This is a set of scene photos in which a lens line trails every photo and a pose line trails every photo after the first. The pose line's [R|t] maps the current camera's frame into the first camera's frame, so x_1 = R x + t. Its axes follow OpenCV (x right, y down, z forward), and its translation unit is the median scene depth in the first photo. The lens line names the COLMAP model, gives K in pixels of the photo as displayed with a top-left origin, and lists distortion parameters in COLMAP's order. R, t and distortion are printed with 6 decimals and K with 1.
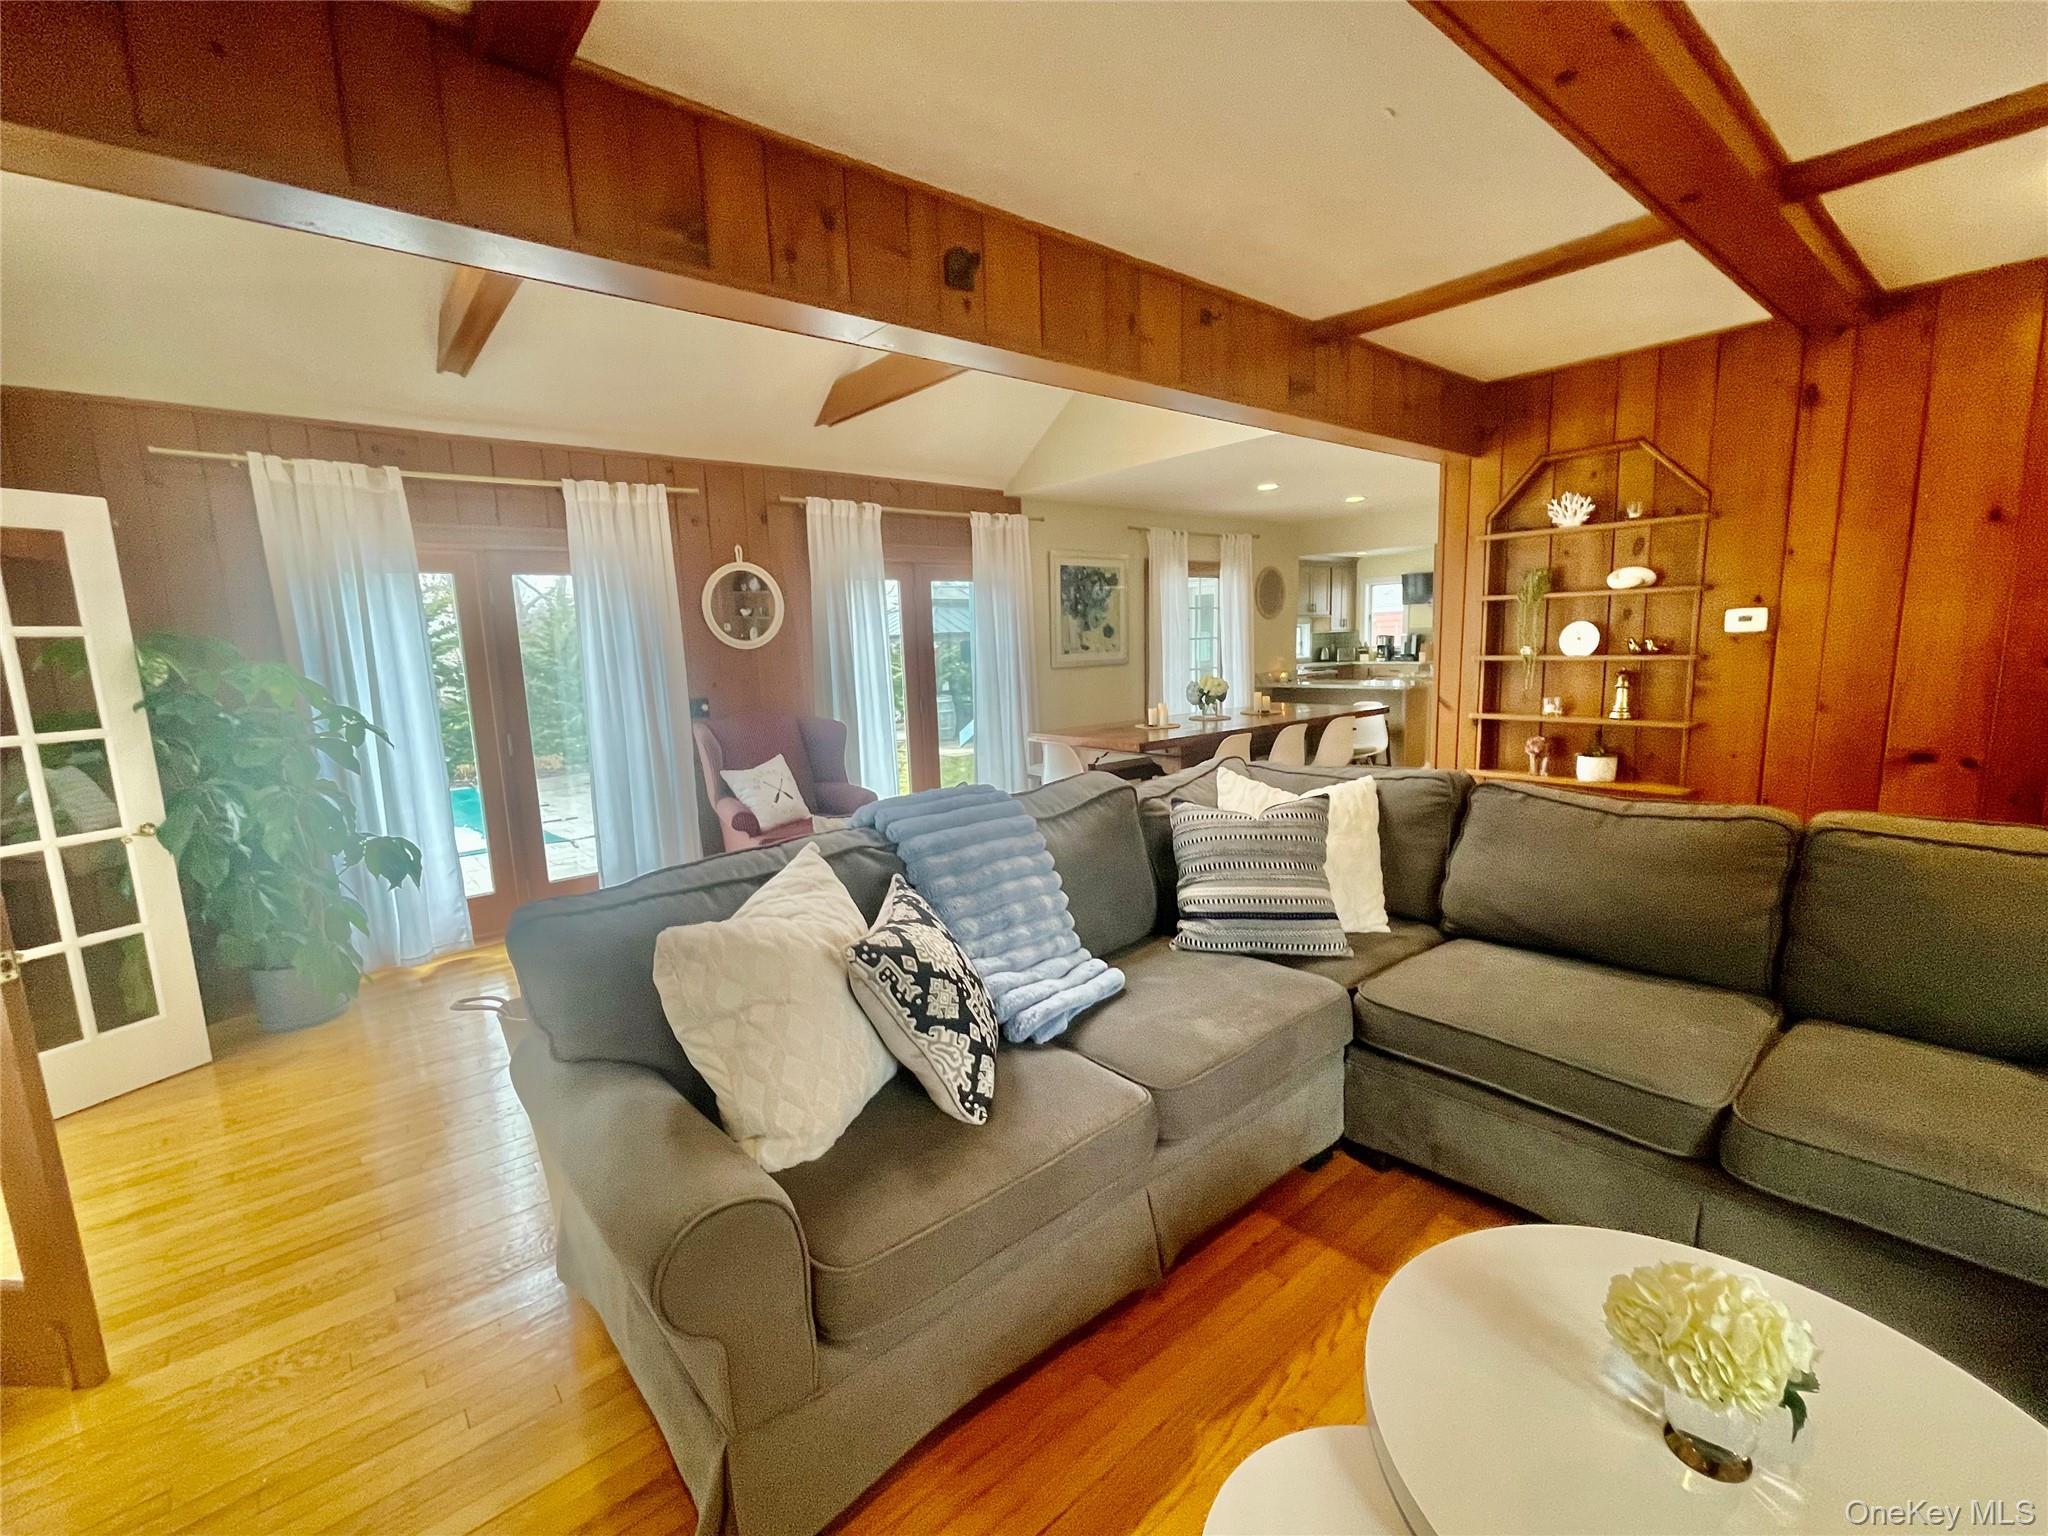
lens RADIAL K [[880.6, 0, 1025.5], [0, 880.6, 776.3], [0, 0, 1]] dist [0.001354, 0.000223]
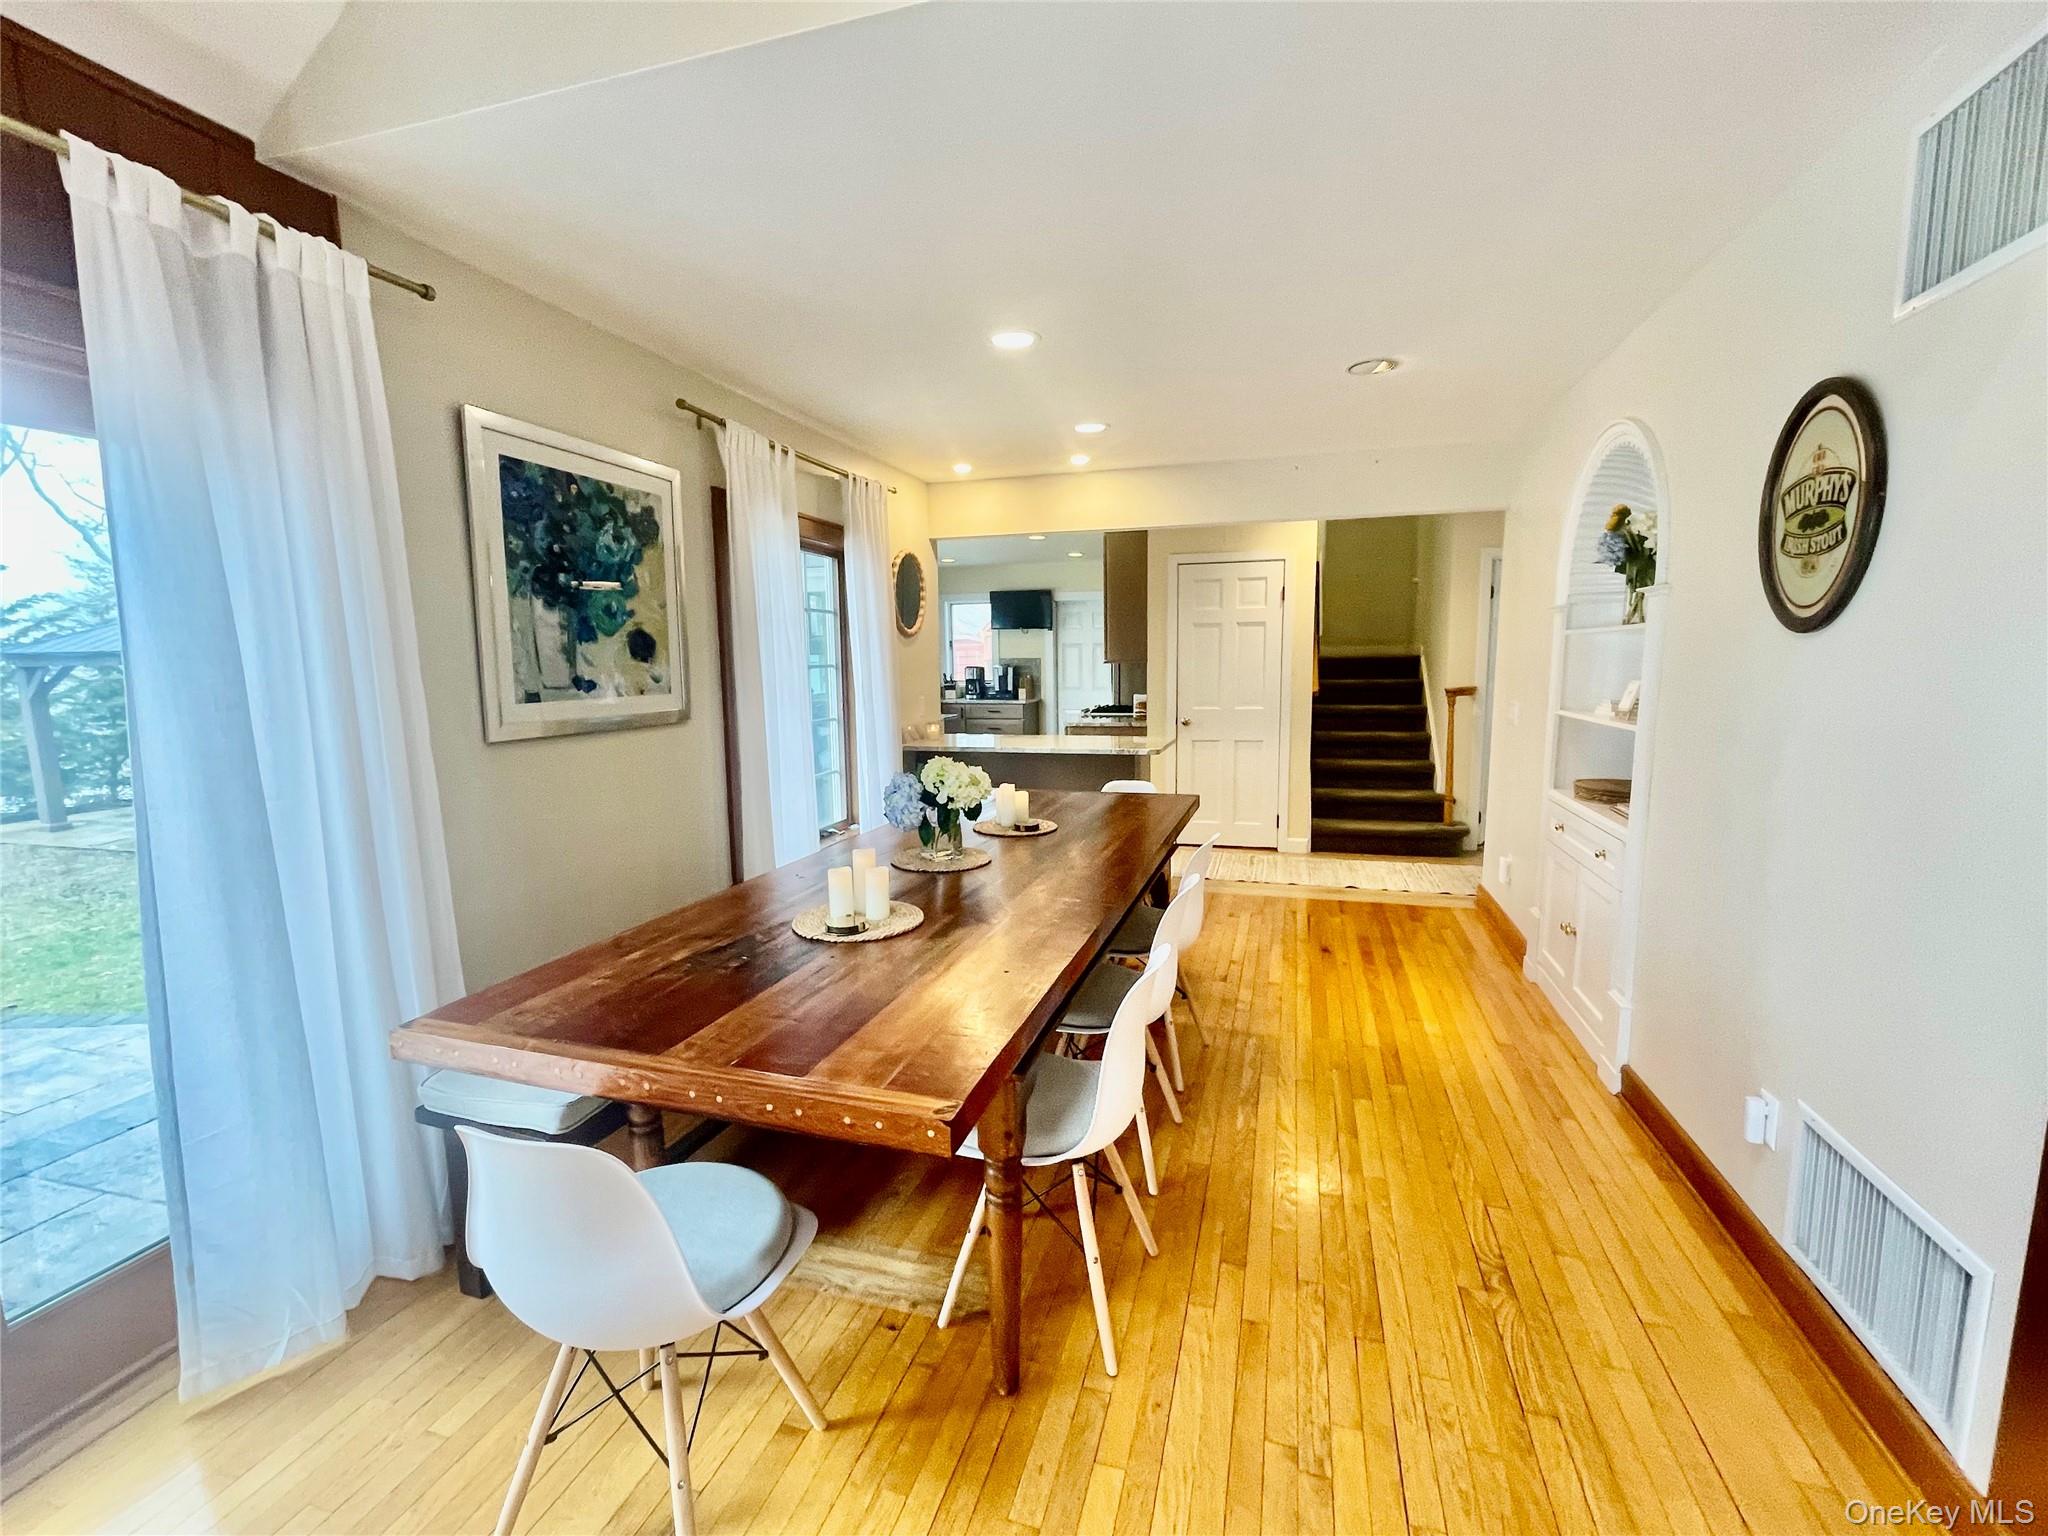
lens RADIAL K [[880.6, 0, 1028.6], [0, 880.6, 770.3], [0, 0, 1]] dist [0.001354, 0.000223]
pose [[0.835277, -0.047713, 0.547755, 0.016678], [0.069885, 0.997361, -0.019691, -0.086418], [-0.545370, 0.054727, 0.836407, 0.565430]]
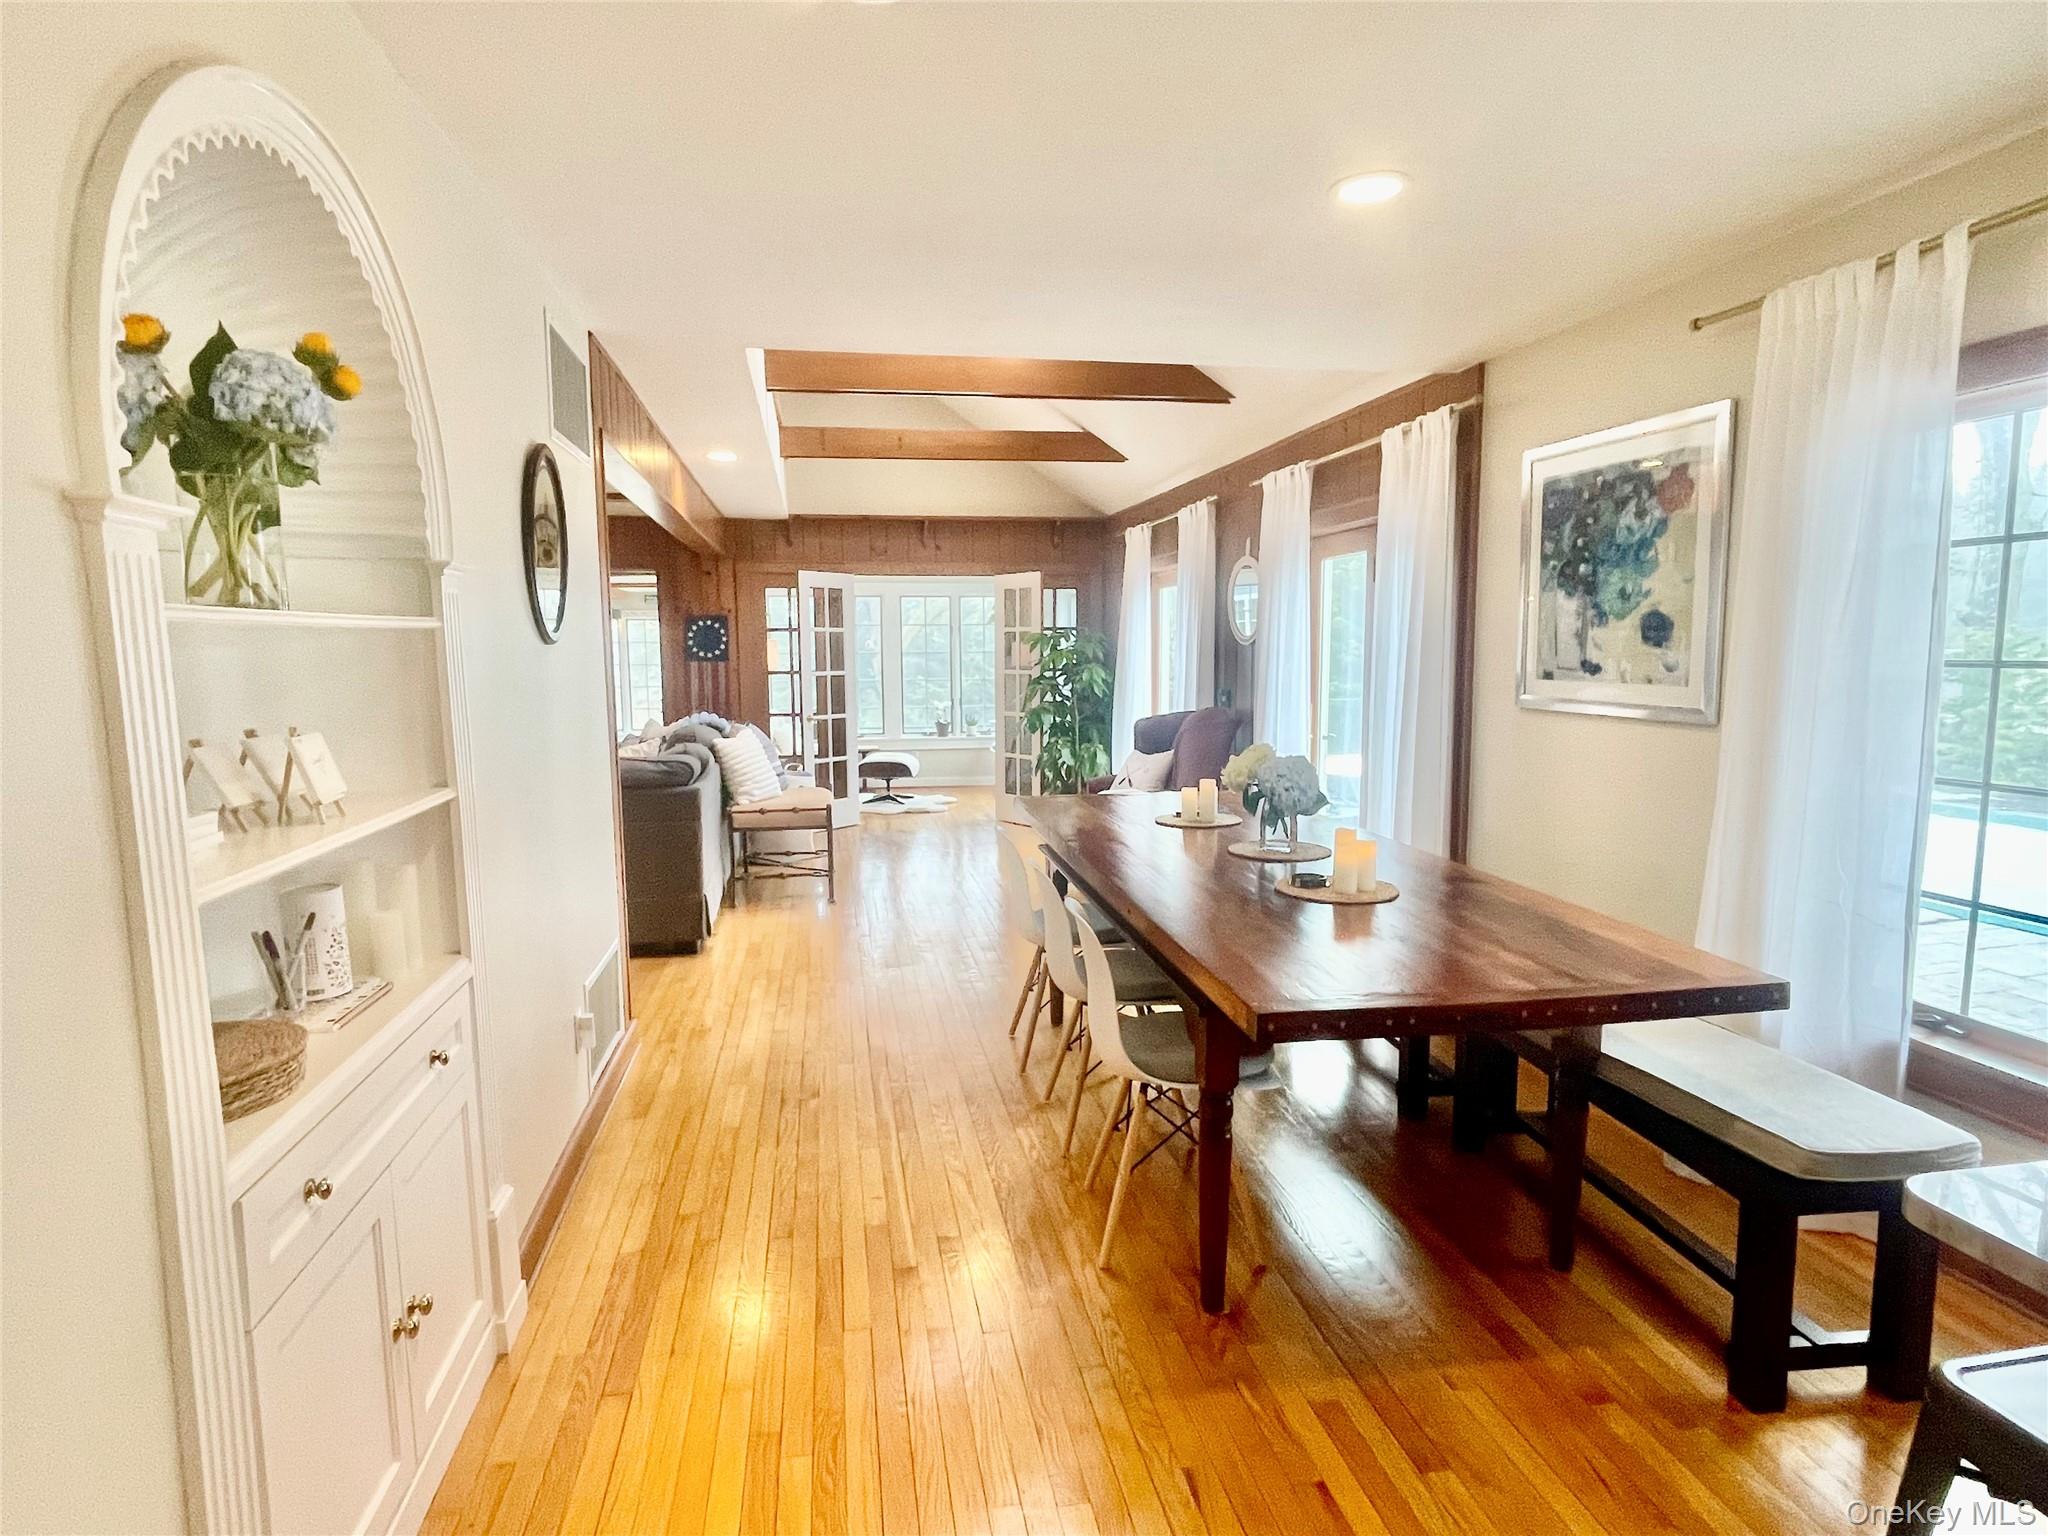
lens RADIAL K [[1066.0, 0, 1024.1], [0, 1066.0, 767.0], [0, 0, 1]] dist [0.002614, 0.000913]
pose [[-0.498765, 0.140136, -0.855333, 0.618096], [-0.108473, 0.968991, 0.222011, -0.181021], [0.859923, 0.203512, -0.468098, 1.006229]]
